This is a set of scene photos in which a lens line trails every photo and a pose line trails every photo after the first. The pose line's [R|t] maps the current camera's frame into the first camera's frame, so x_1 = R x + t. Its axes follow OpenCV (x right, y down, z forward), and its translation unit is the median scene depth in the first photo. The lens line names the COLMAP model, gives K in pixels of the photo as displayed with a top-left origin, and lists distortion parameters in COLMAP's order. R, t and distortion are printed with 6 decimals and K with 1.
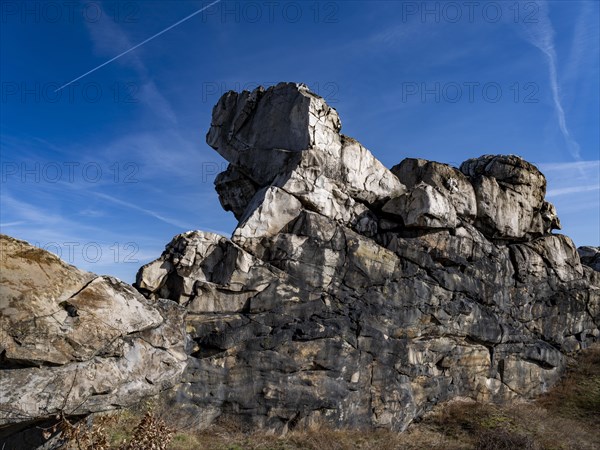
lens RADIAL K [[450.0, 0, 300.0], [0, 450.0, 225.0], [0, 0, 1]] dist [-0.000539, 0.000130]
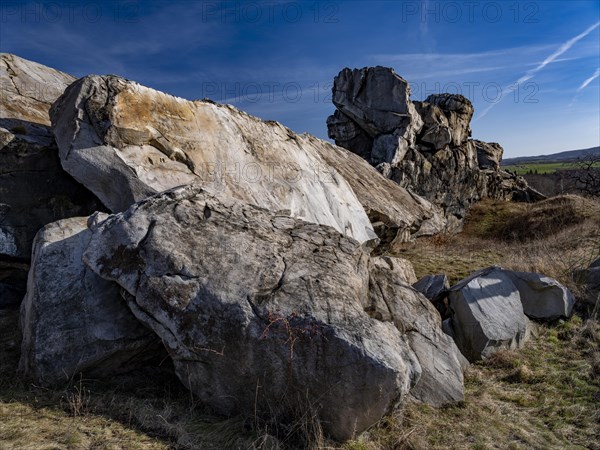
lens RADIAL K [[450.0, 0, 300.0], [0, 450.0, 225.0], [0, 0, 1]] dist [-0.000539, 0.000130]
pose [[0.946355, -0.076709, 0.313893, -0.827778], [-0.011126, 0.963102, 0.268907, -0.173222], [-0.322938, -0.257974, 0.910582, -0.563012]]
